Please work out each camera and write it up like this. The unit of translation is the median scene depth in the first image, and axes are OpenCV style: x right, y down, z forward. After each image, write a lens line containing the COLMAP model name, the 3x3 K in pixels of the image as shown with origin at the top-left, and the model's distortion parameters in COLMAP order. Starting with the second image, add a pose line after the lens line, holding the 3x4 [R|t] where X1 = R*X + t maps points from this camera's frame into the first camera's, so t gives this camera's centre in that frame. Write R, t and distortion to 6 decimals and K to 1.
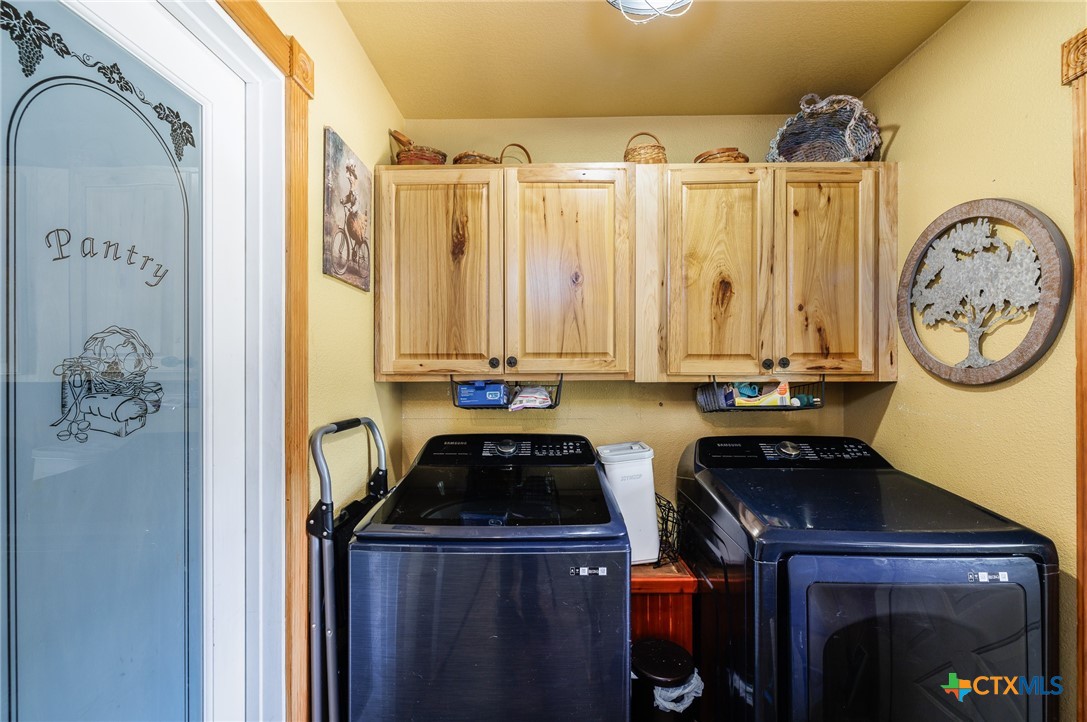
lens RADIAL K [[466.4, 0, 544.1], [0, 466.4, 368.1], [0, 0, 1]] dist [-0.002144, 0.000316]
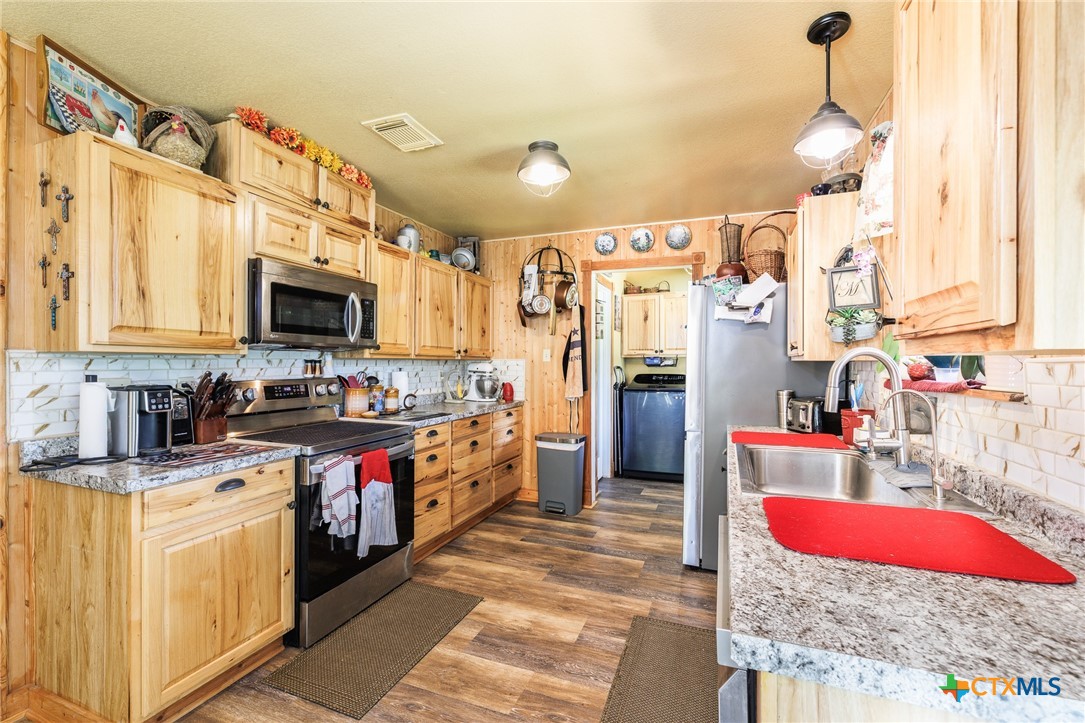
lens RADIAL K [[465.6, 0, 543.8], [0, 465.6, 363.4], [0, 0, 1]] dist [-0.002144, 0.000316]
pose [[0.938151, 0.001324, -0.346225, 0.299644], [-0.000880, 0.999999, 0.001440, 0.070551], [0.346226, -0.001046, 0.938151, -2.487903]]
